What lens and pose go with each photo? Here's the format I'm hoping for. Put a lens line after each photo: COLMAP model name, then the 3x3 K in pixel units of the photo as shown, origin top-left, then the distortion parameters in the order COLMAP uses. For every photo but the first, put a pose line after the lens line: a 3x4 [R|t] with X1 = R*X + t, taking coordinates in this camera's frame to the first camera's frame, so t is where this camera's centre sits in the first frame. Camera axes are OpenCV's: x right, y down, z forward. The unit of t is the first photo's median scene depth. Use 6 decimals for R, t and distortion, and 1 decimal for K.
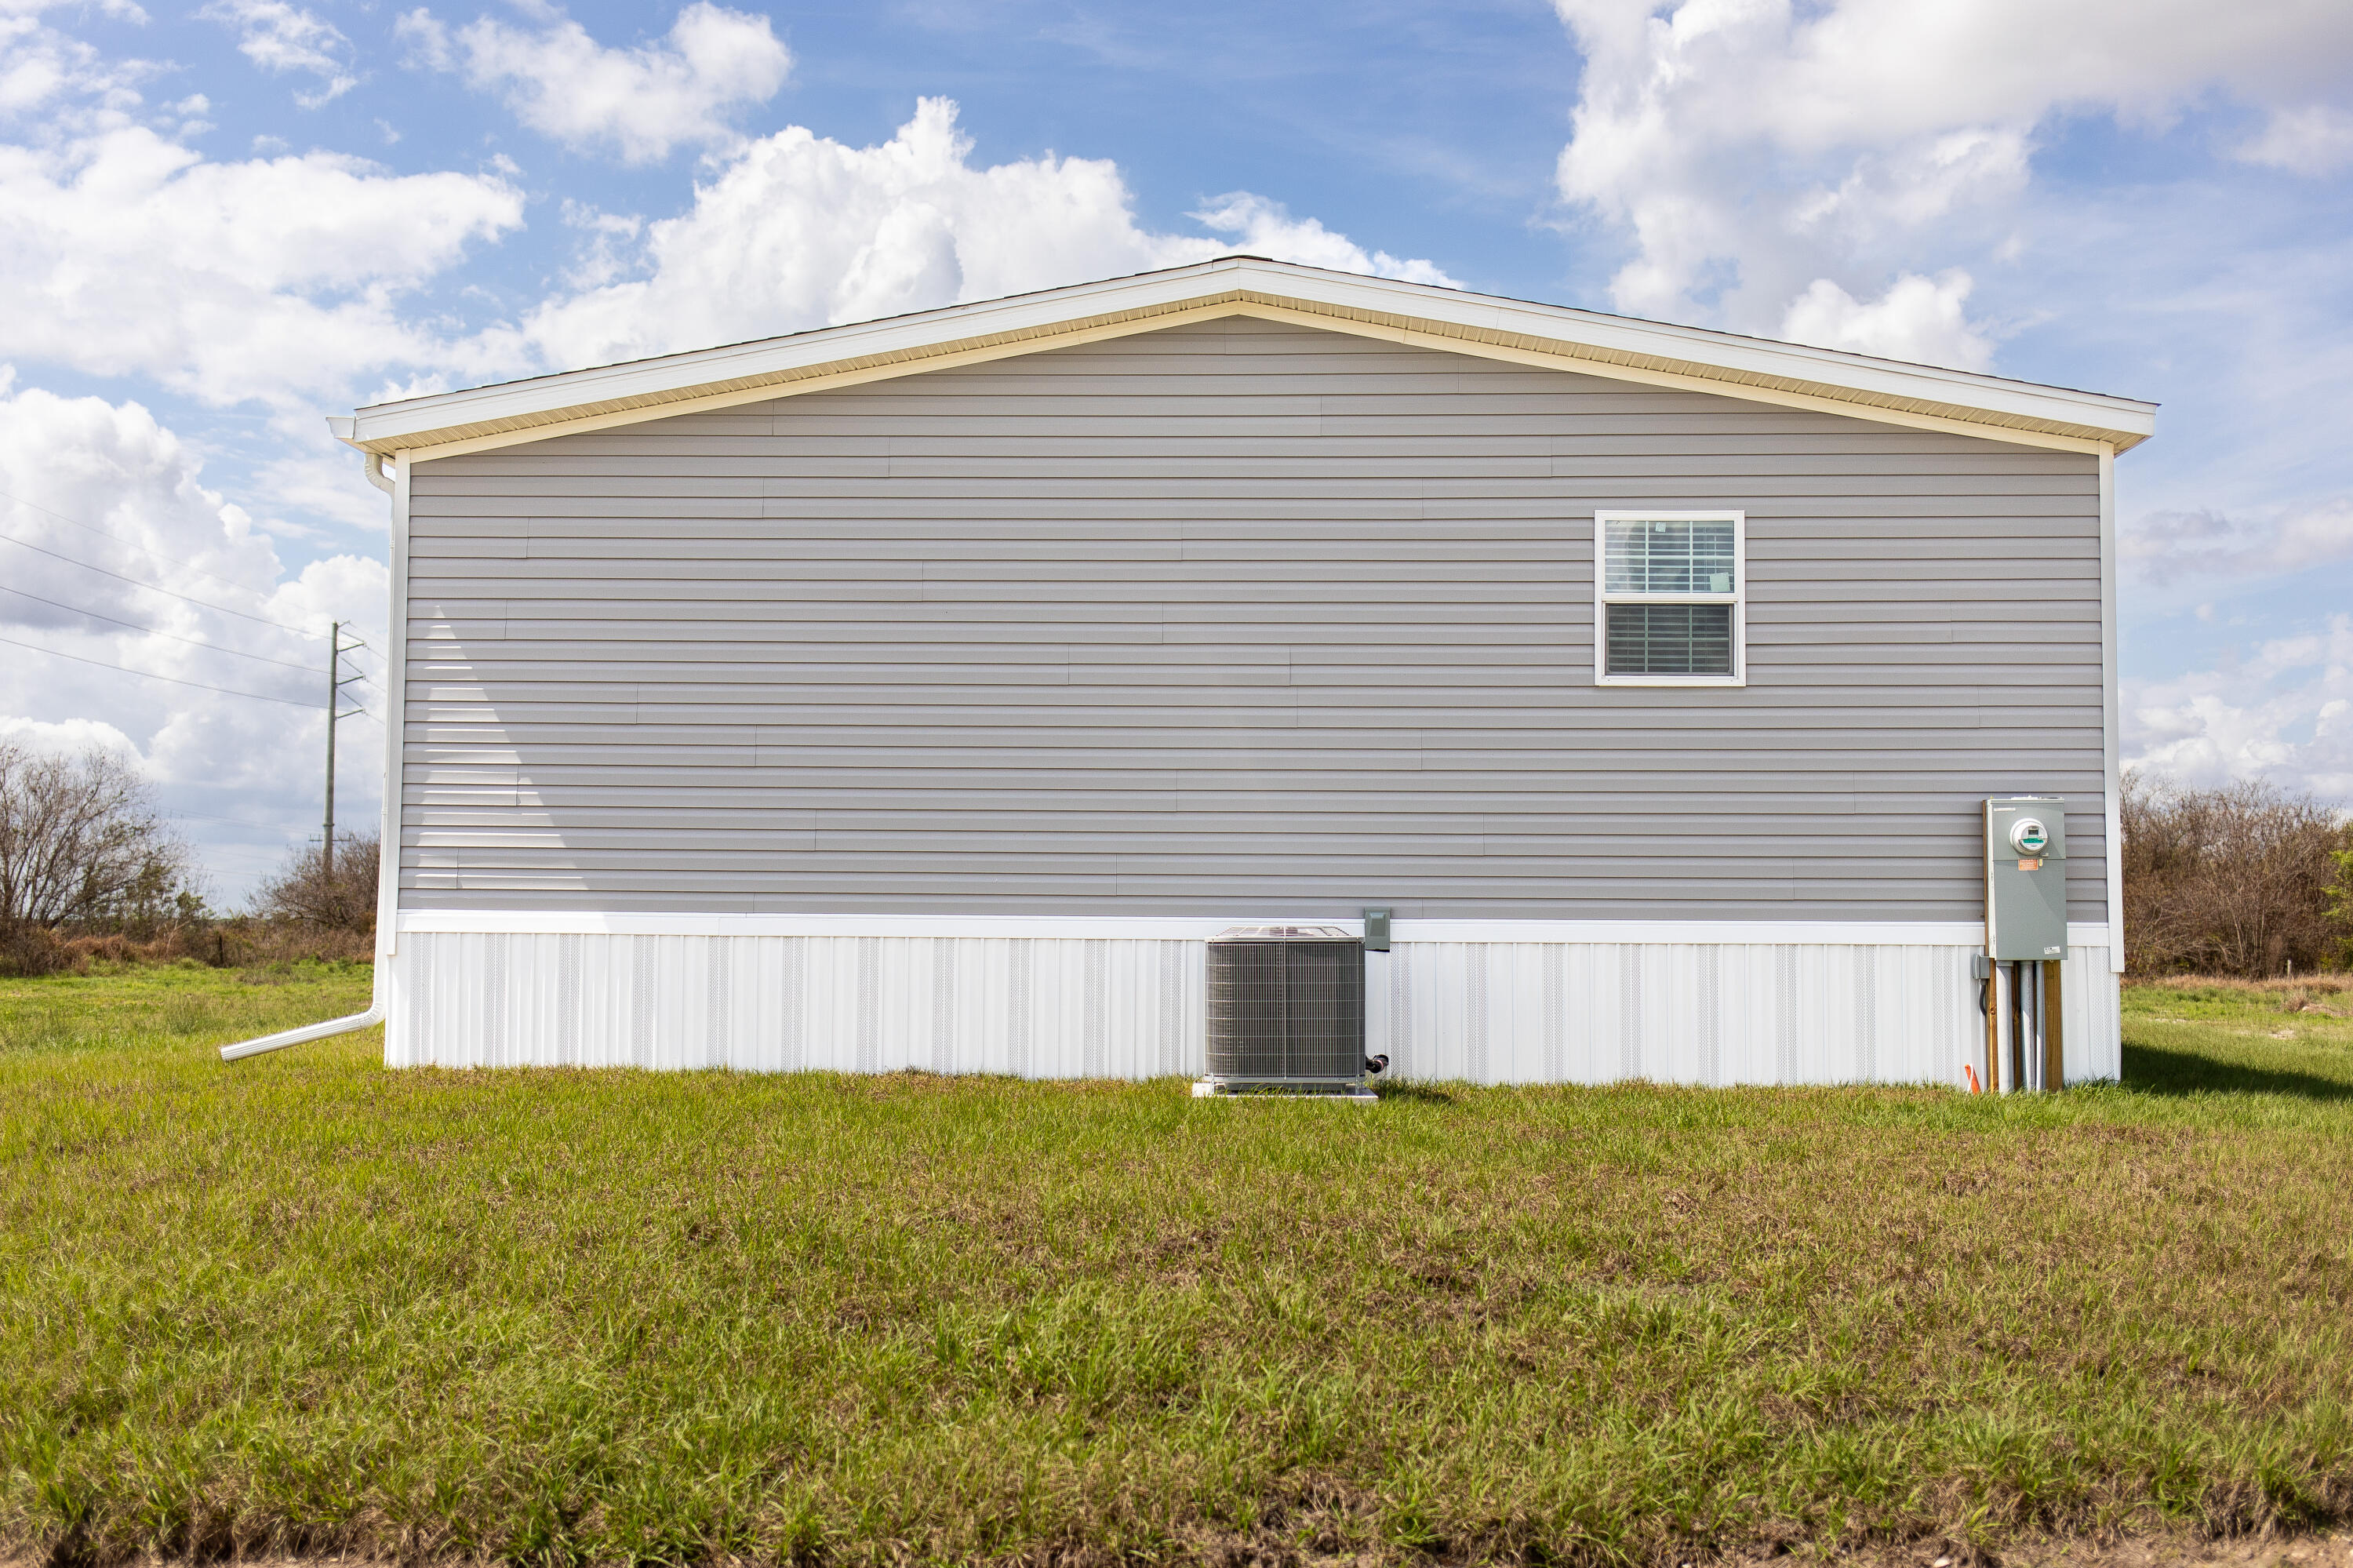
lens RADIAL K [[2252.3, 0, 1176.5], [0, 2252.3, 784.0], [0, 0, 1]] dist [0.004533, 0.002583]
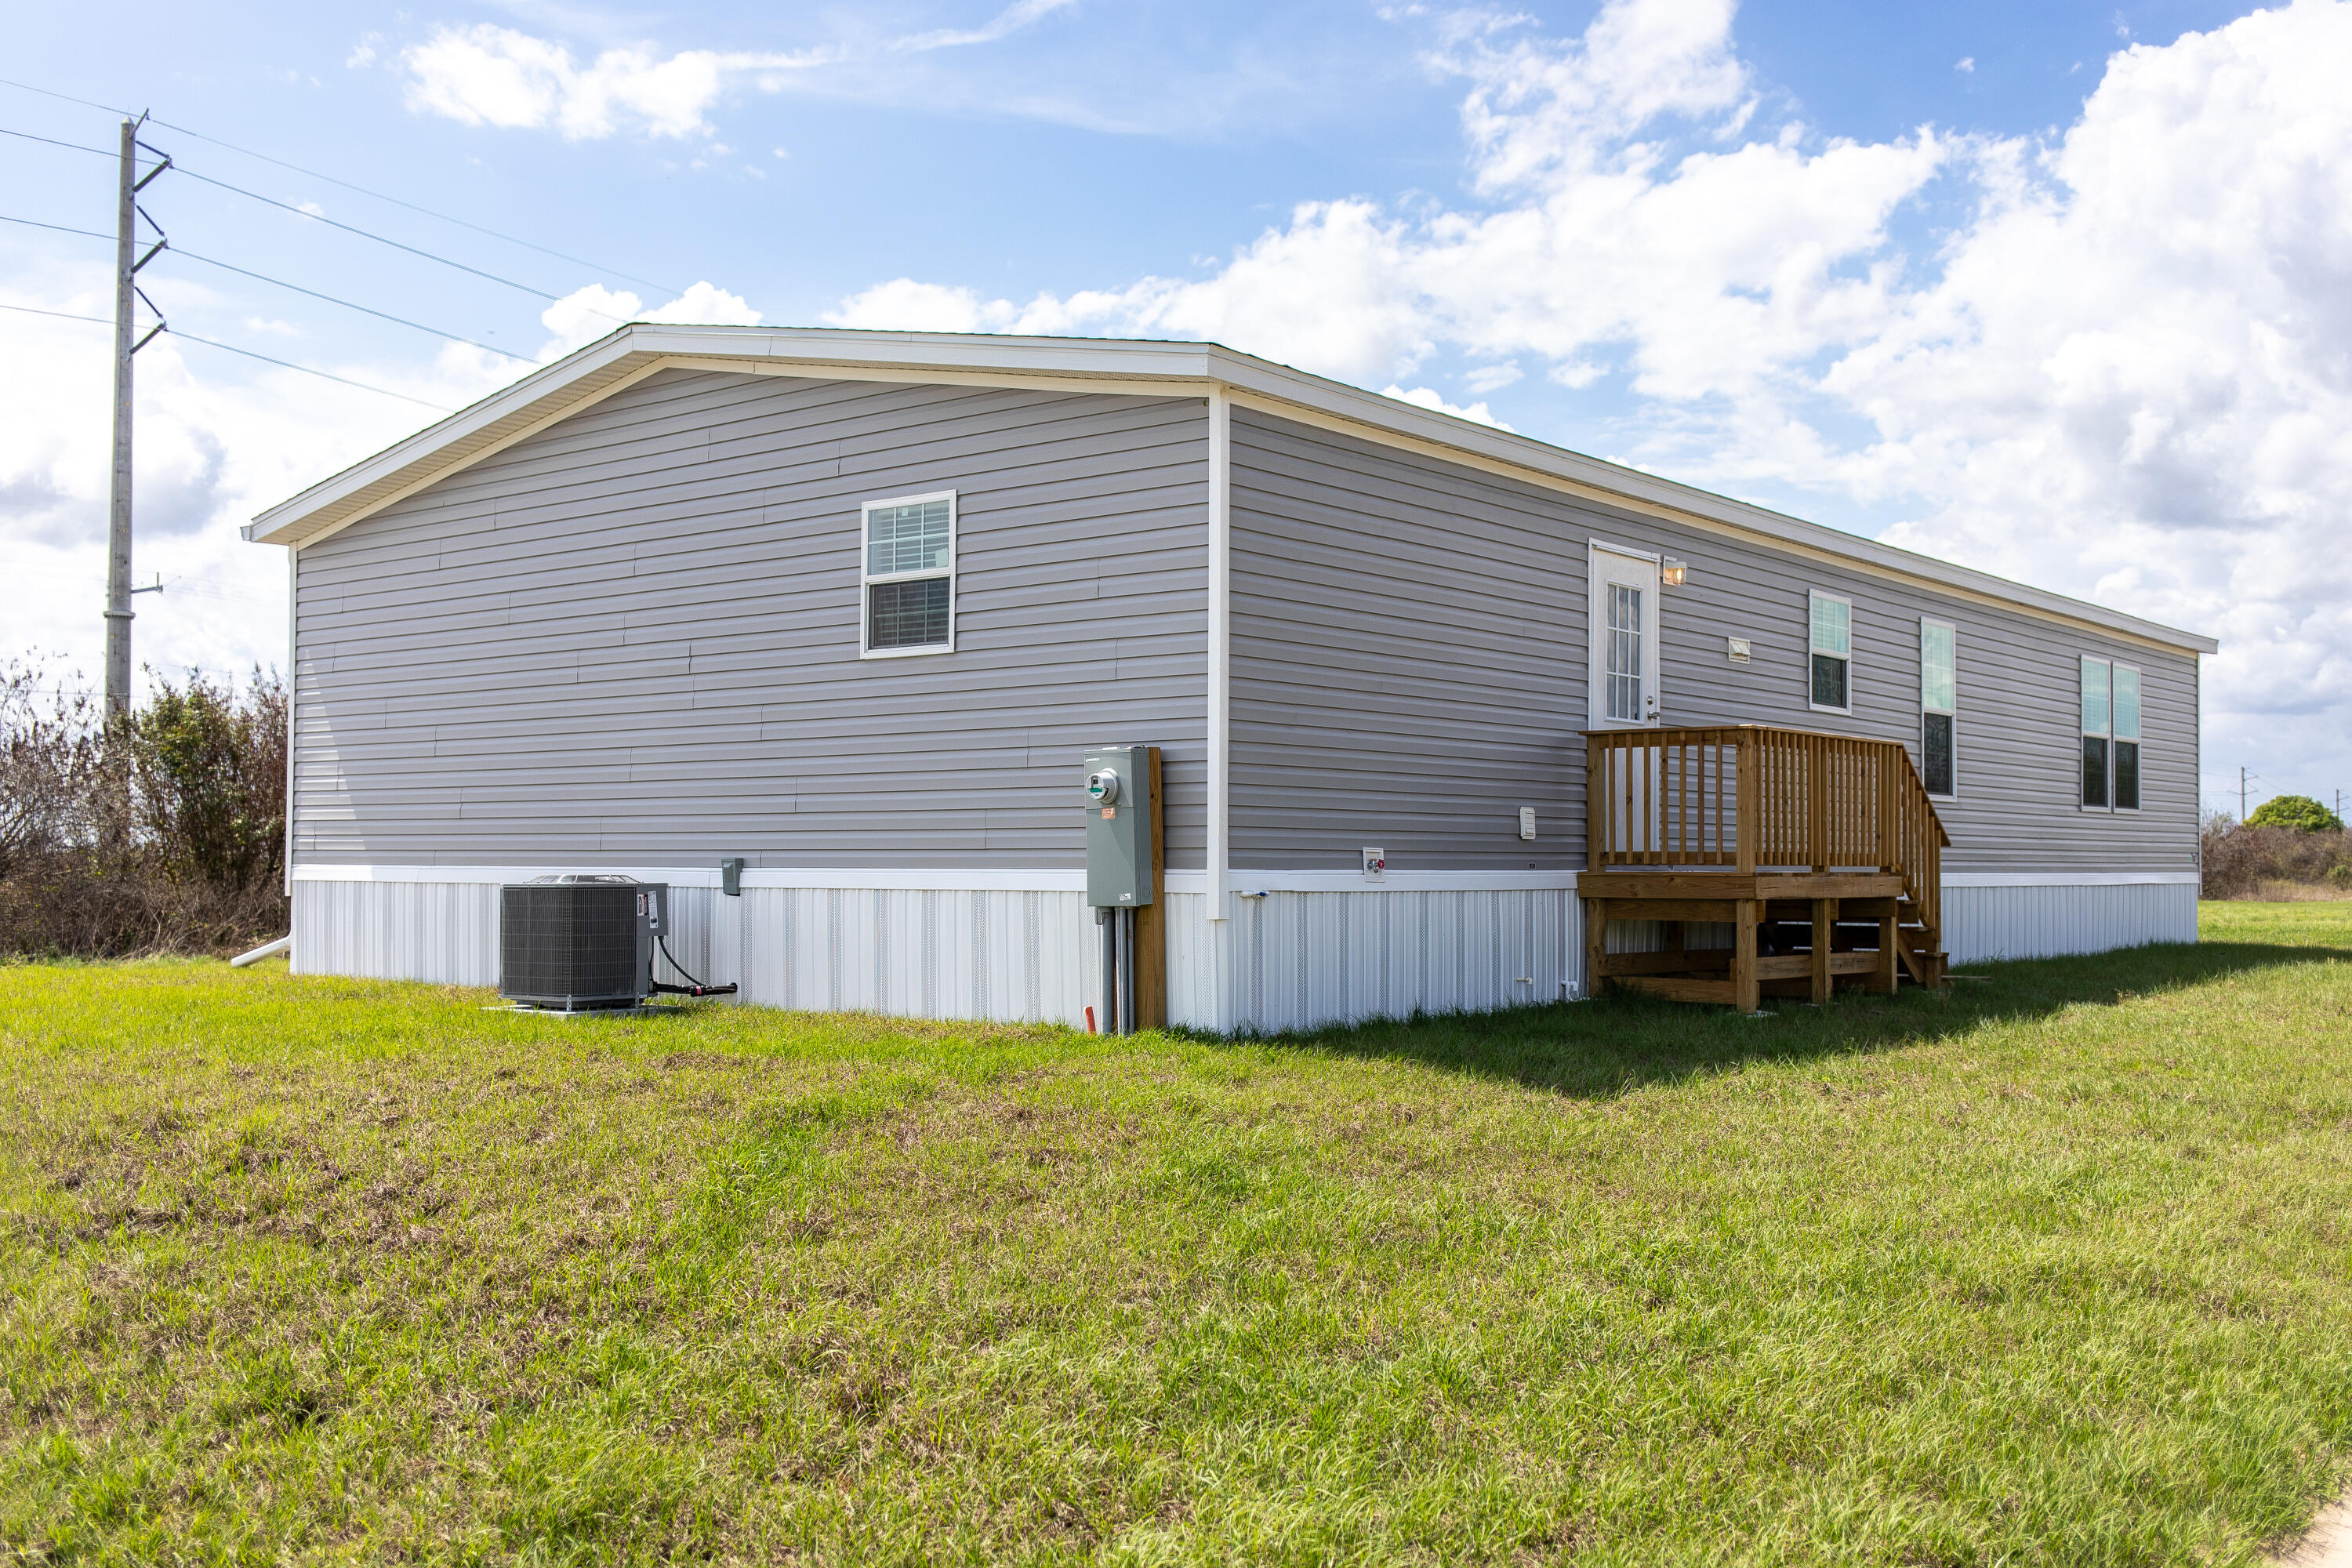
lens RADIAL K [[2251.3, 0, 1176.0], [0, 2251.3, 784.0], [0, 0, 1]] dist [0.004533, 0.002583]
pose [[0.805618, -0.025963, -0.591866, 0.972980], [0.034841, 0.999386, 0.003585, 0.019566], [0.591410, -0.023510, 0.806028, 0.188402]]
